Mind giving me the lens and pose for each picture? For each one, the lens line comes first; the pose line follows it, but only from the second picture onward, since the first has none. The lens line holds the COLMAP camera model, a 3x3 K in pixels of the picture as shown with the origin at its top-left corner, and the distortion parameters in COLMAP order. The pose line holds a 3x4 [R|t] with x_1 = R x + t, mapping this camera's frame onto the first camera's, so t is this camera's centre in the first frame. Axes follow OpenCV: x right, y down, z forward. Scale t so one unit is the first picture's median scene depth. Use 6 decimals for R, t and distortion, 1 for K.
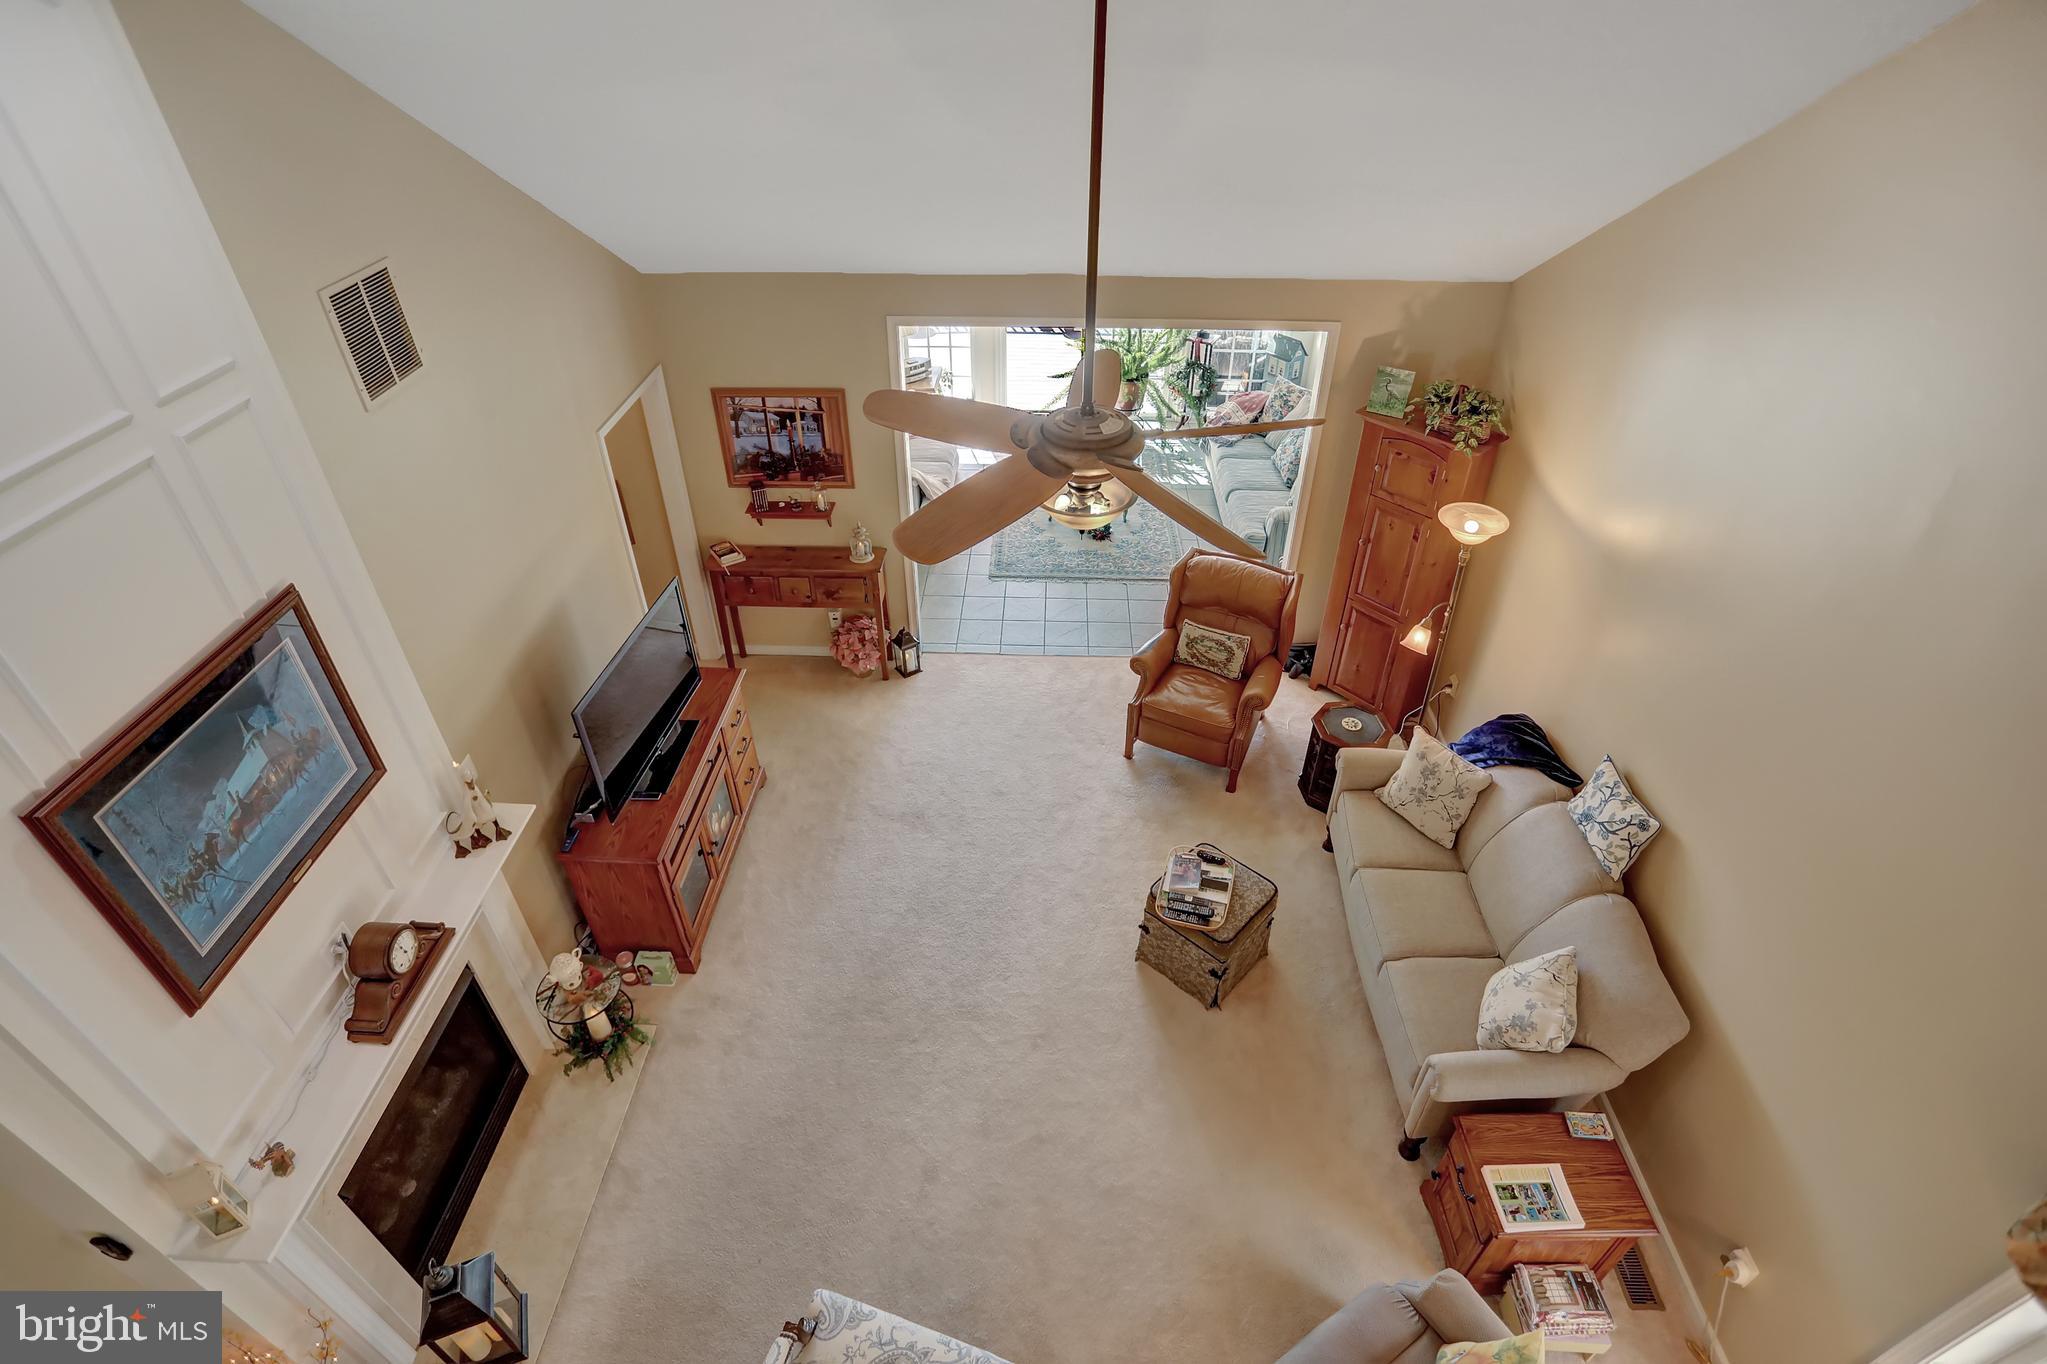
lens RADIAL K [[975.0, 0, 1023.5], [0, 975.0, 682.0], [0, 0, 1]] dist [-0.071305, 0.029453]
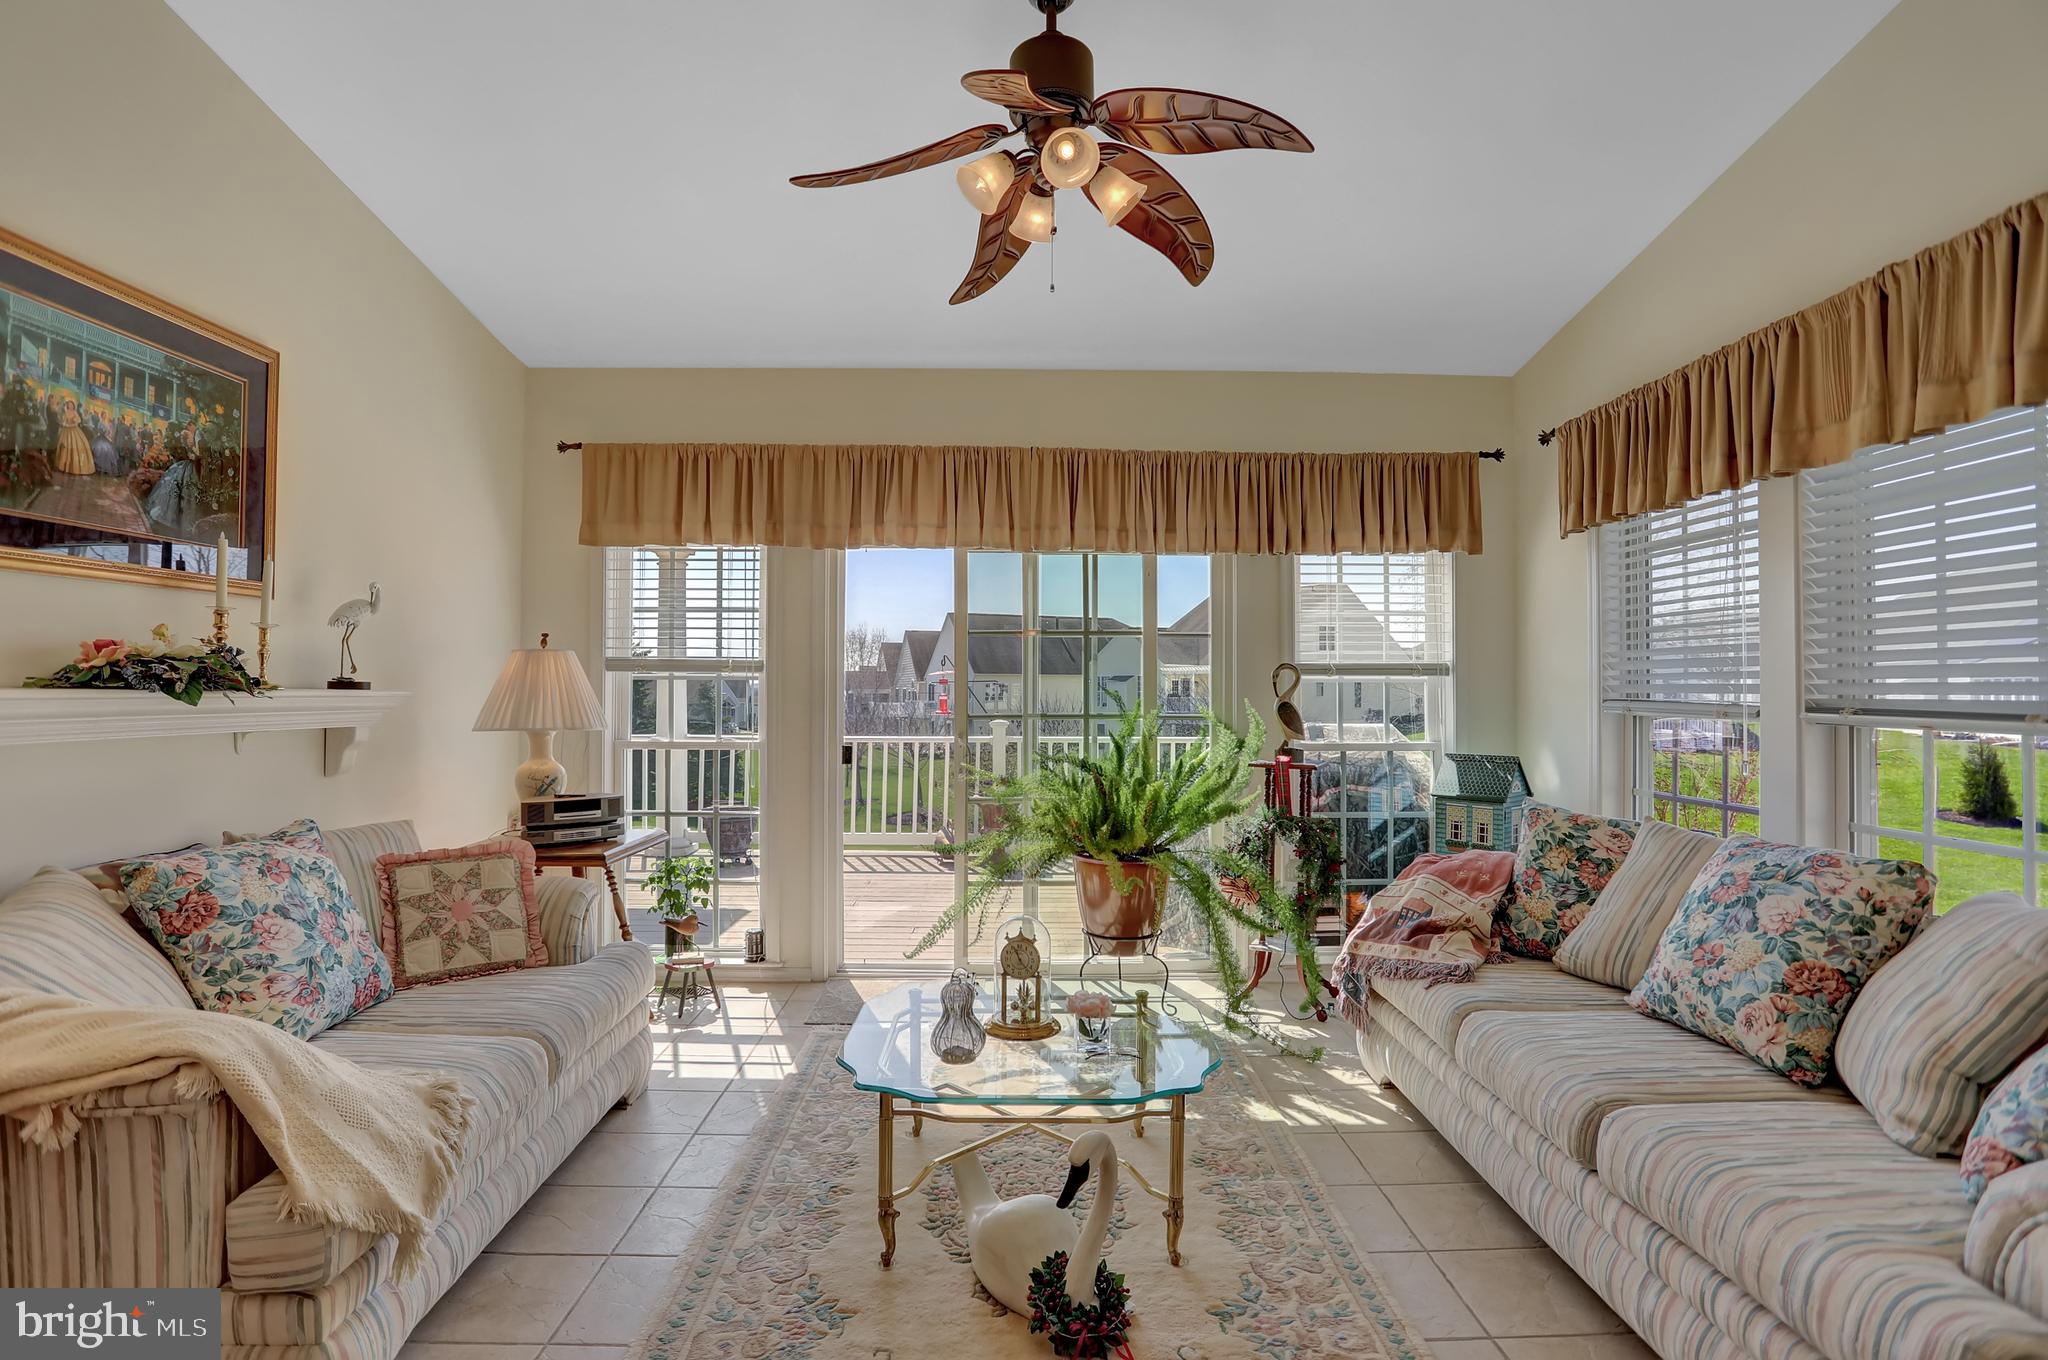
lens RADIAL K [[1004.3, 0, 1016.9], [0, 1004.3, 669.4], [0, 0, 1]] dist [-0.078657, 0.033199]
pose [[0.999193, -0.000800, 0.040163, 0.084582], [0.025747, 0.780200, -0.625000, -0.207310], [-0.030835, 0.625530, 0.779590, 1.147157]]
